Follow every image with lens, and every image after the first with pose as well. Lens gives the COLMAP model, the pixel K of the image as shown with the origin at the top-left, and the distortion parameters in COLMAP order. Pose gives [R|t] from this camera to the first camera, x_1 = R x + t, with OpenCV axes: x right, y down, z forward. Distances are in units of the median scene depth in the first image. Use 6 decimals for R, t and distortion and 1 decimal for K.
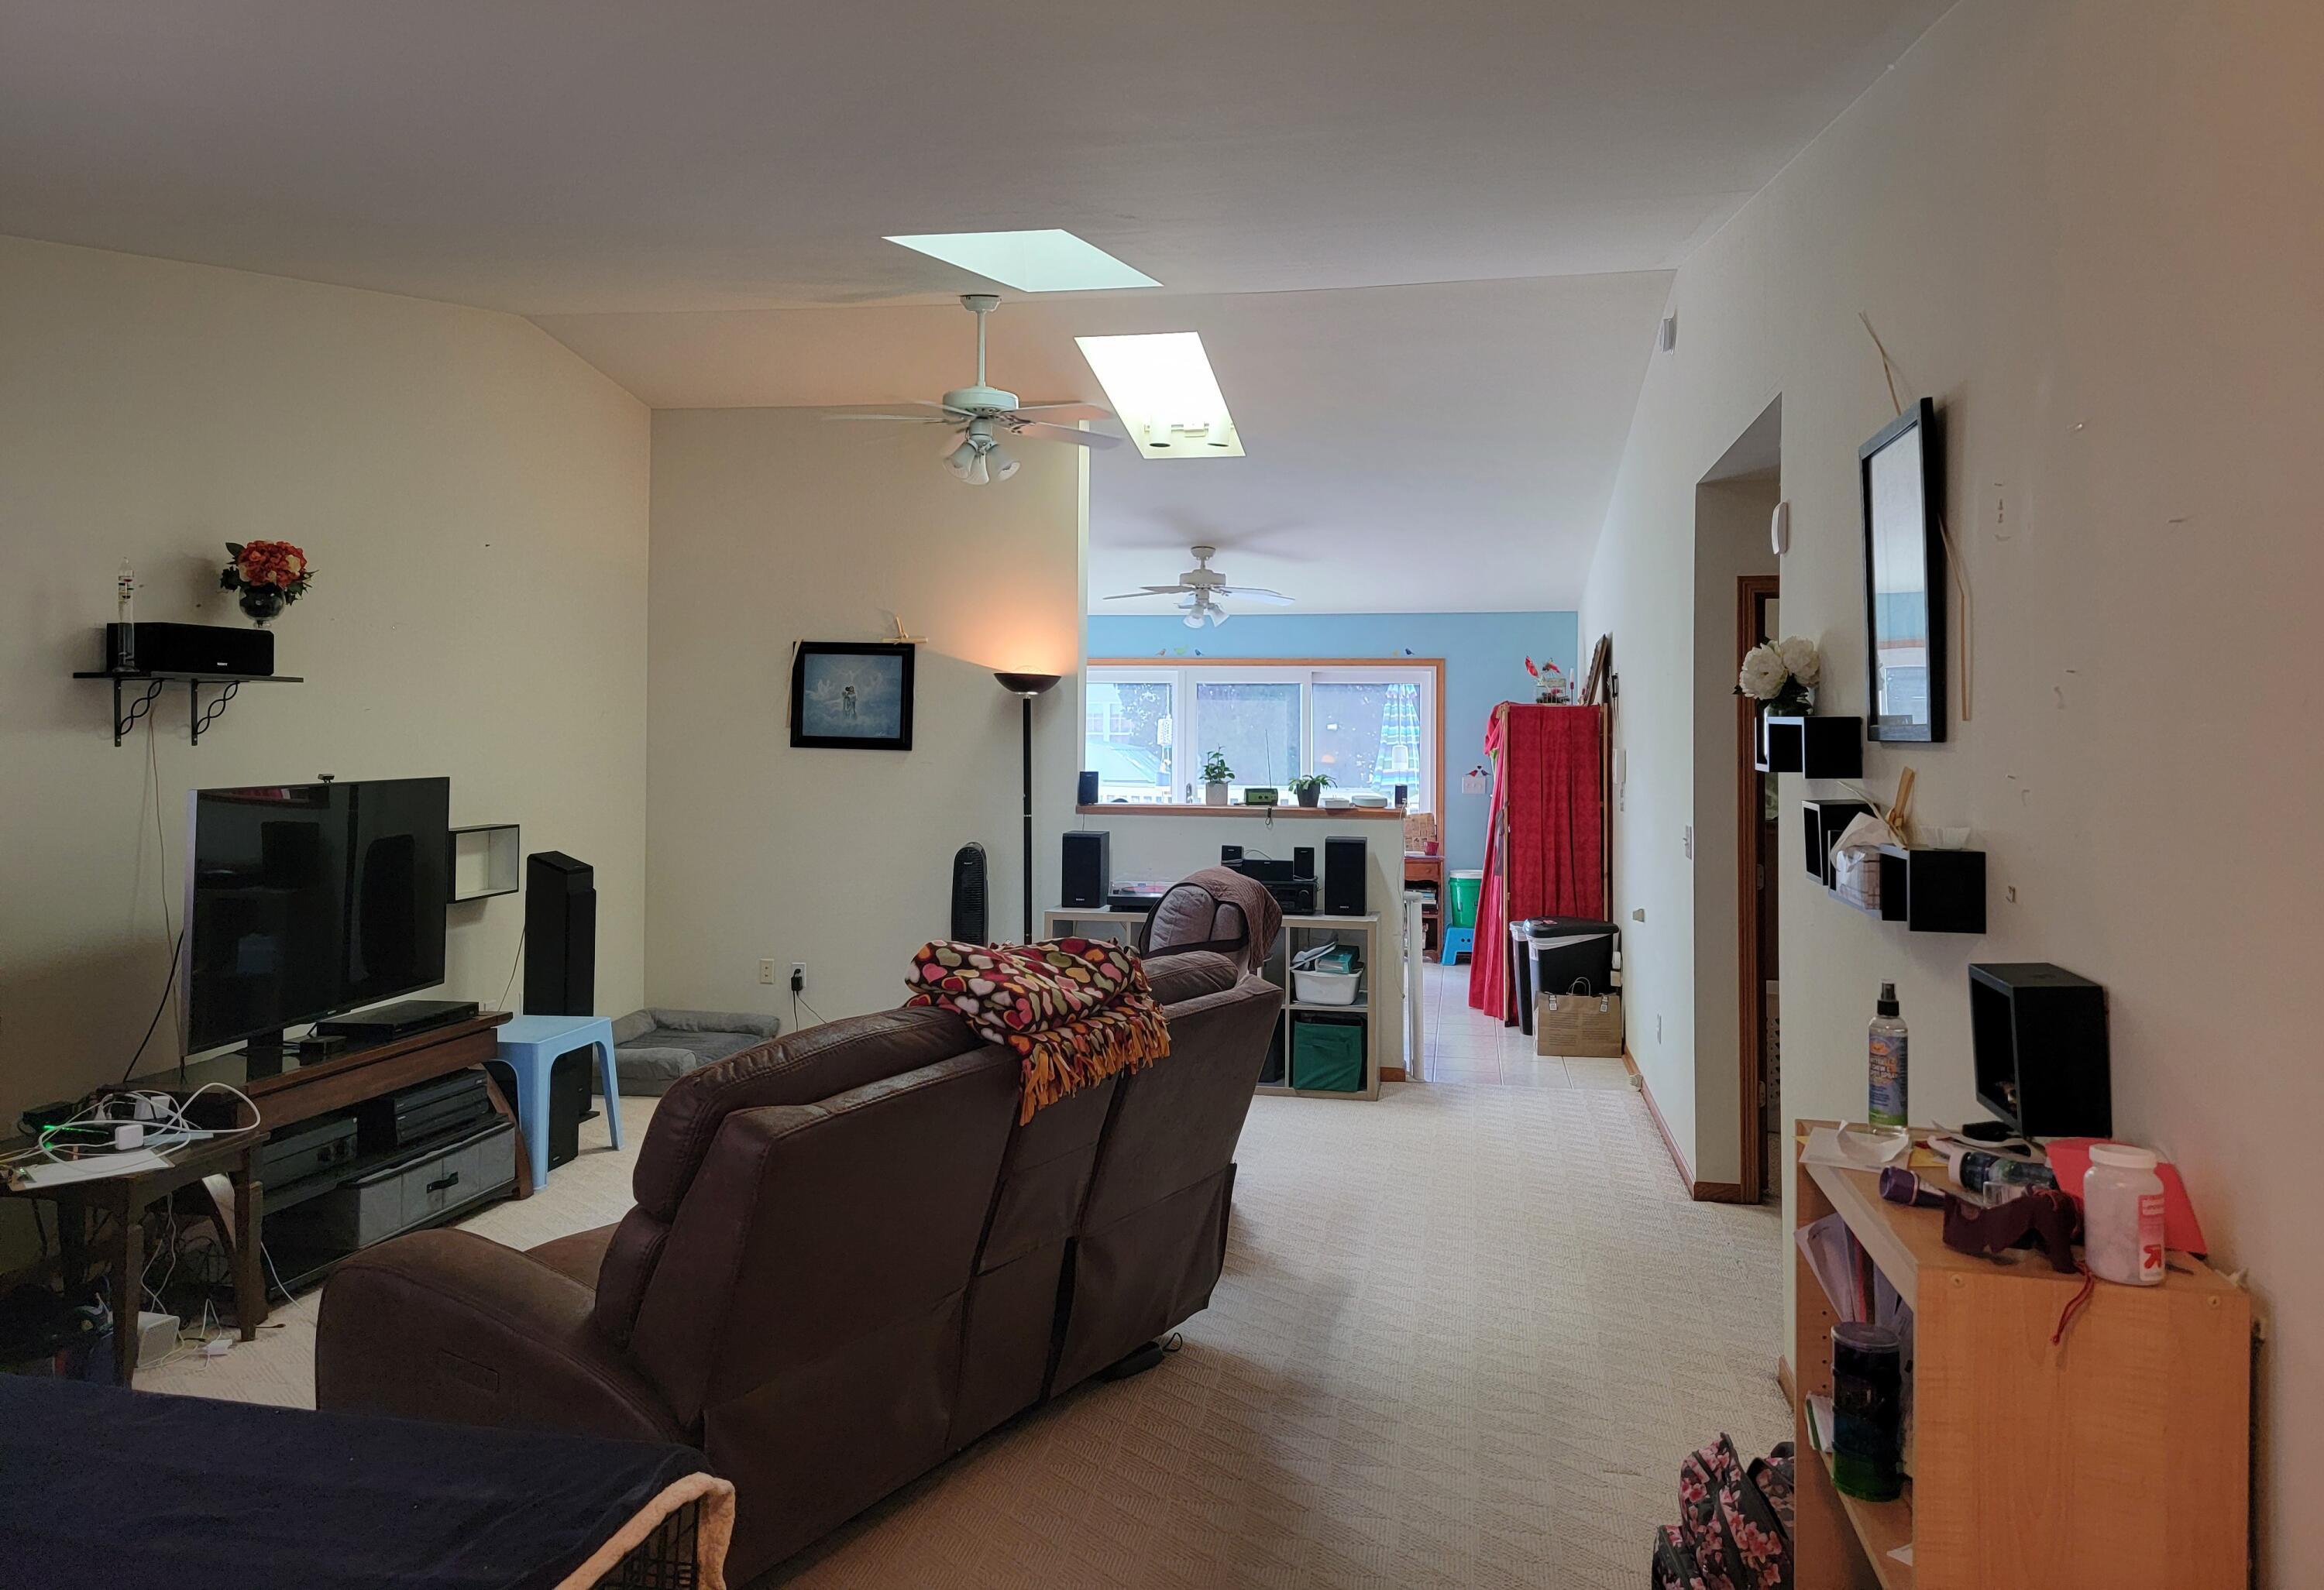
lens RADIAL K [[1634.0, 0, 1160.7], [0, 1634.0, 692.7], [0, 0, 1]] dist [0.091414, -0.111823]
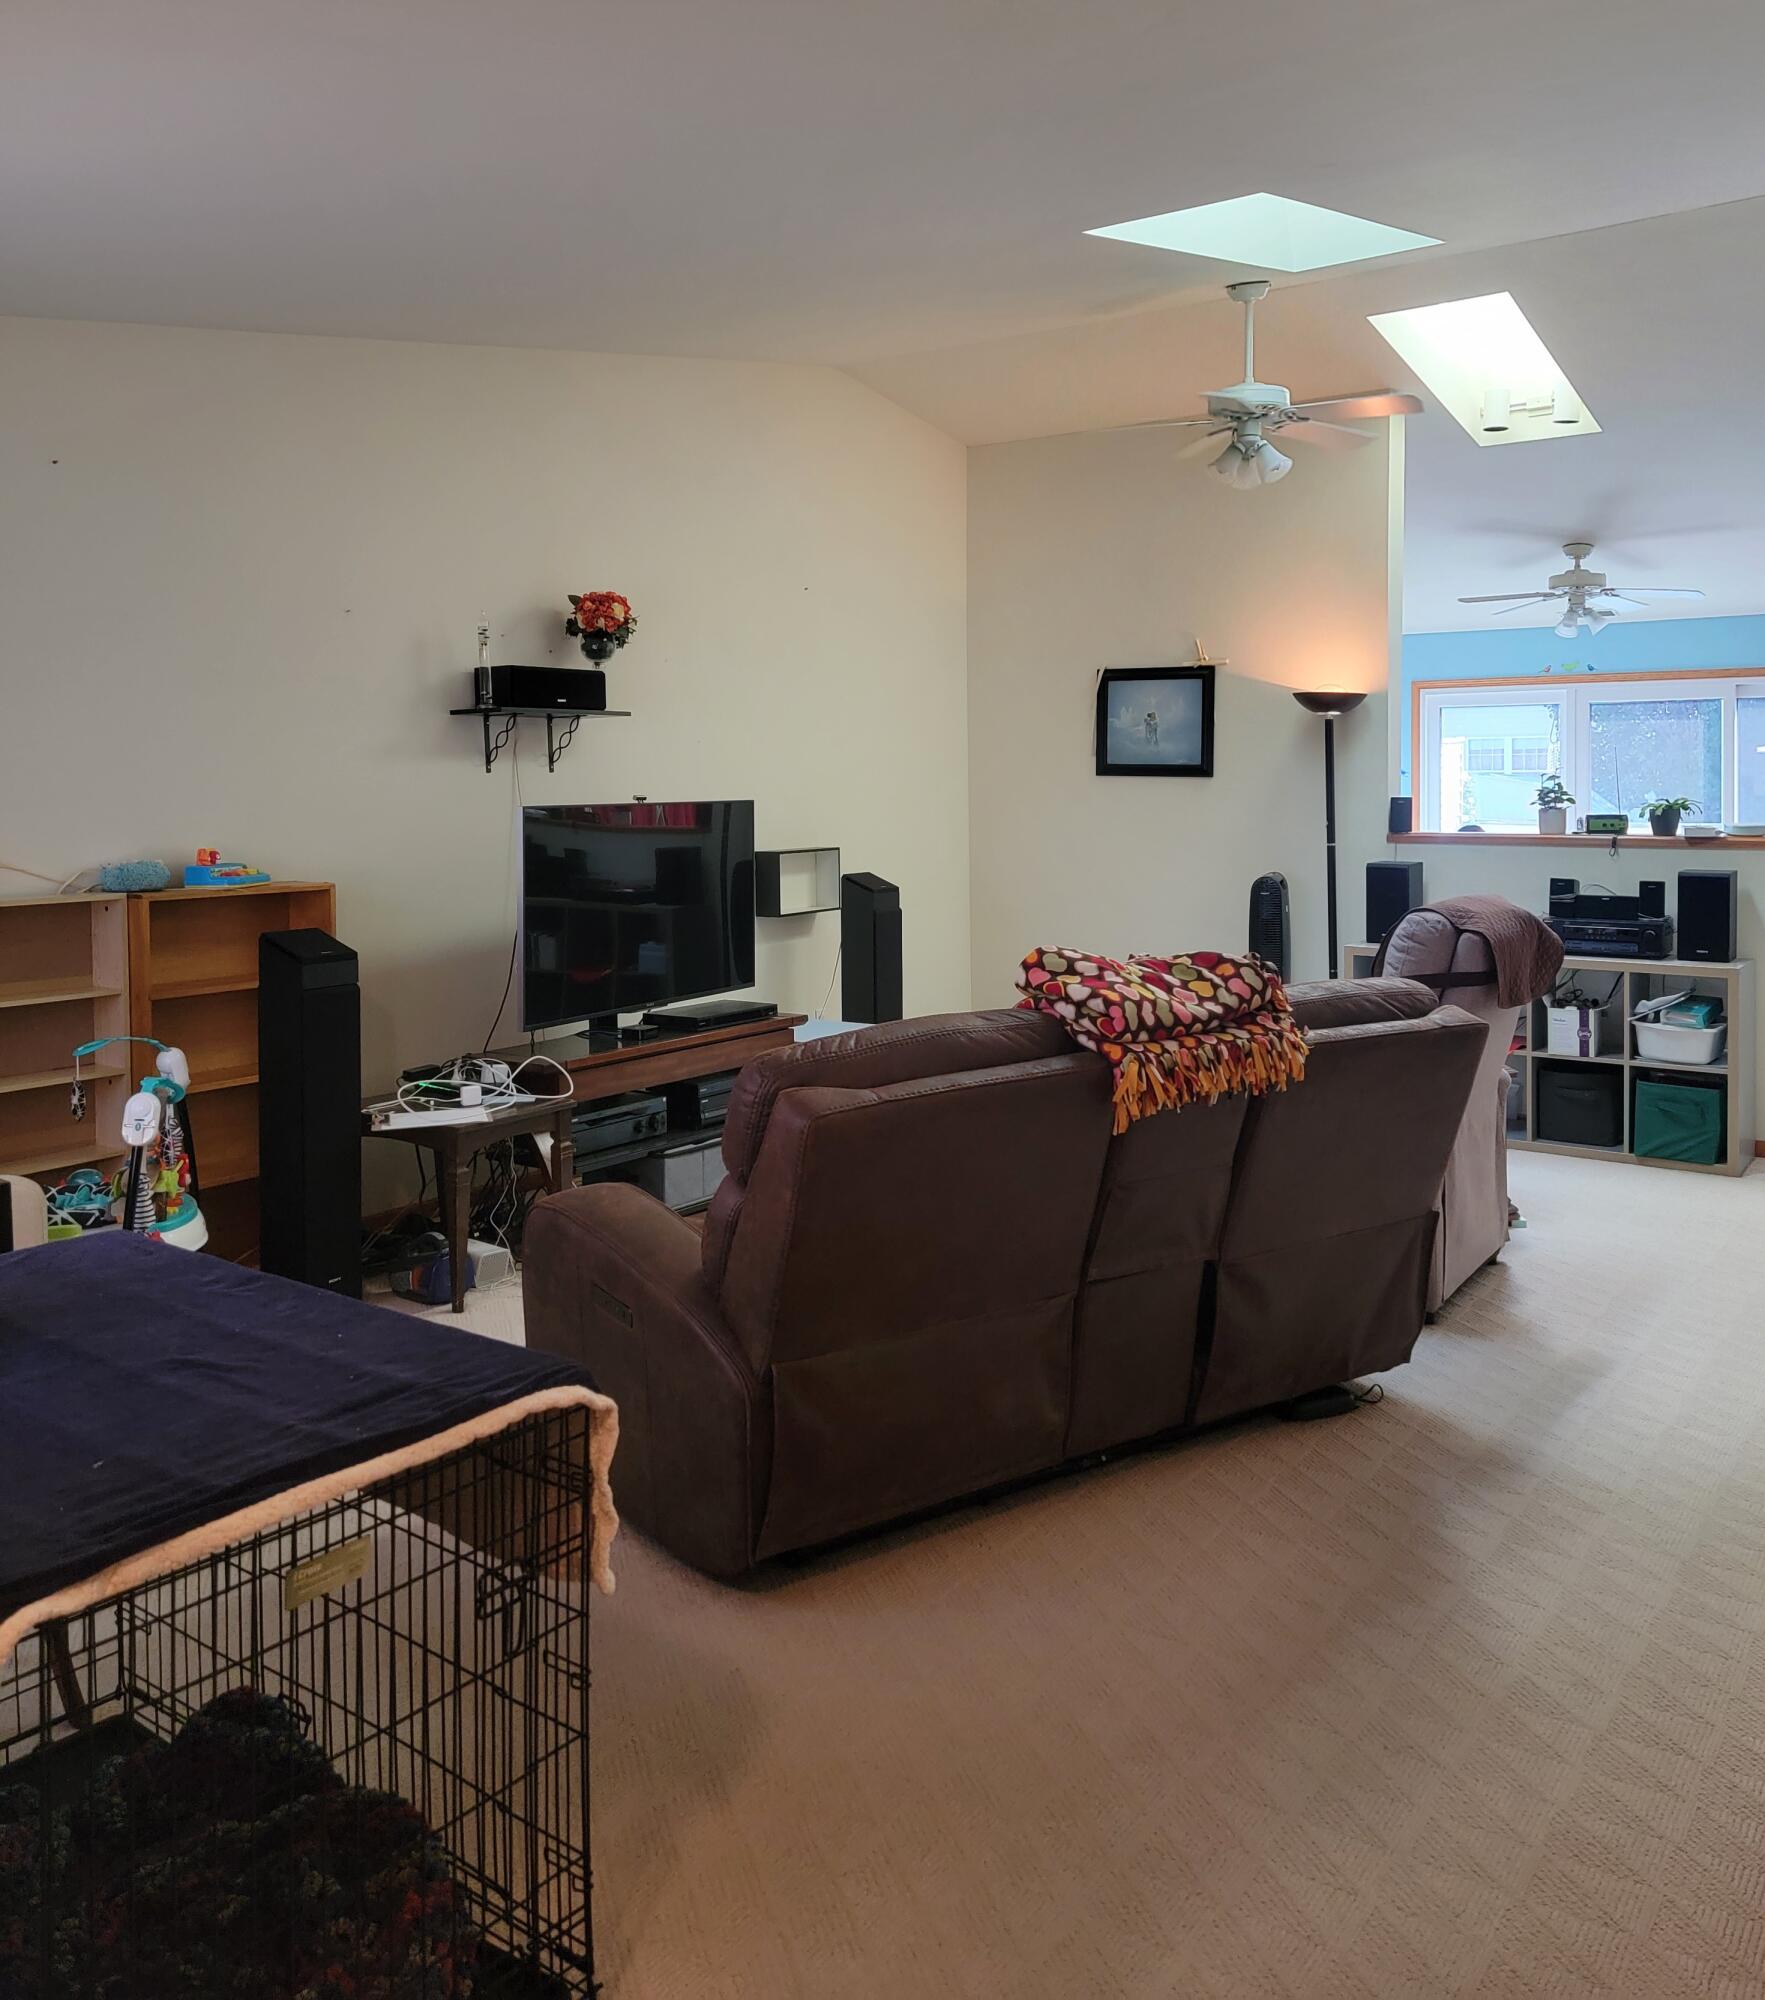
lens RADIAL K [[1666.5, 0, 885.0], [0, 1666.5, 829.3], [0, 0, 1]] dist [0.089937, -0.091334]
pose [[0.910905, 0.001646, -0.412613, 0.124007], [0.021258, 0.998477, 0.050913, 0.018447], [0.412068, -0.055148, 0.909483, 0.033874]]
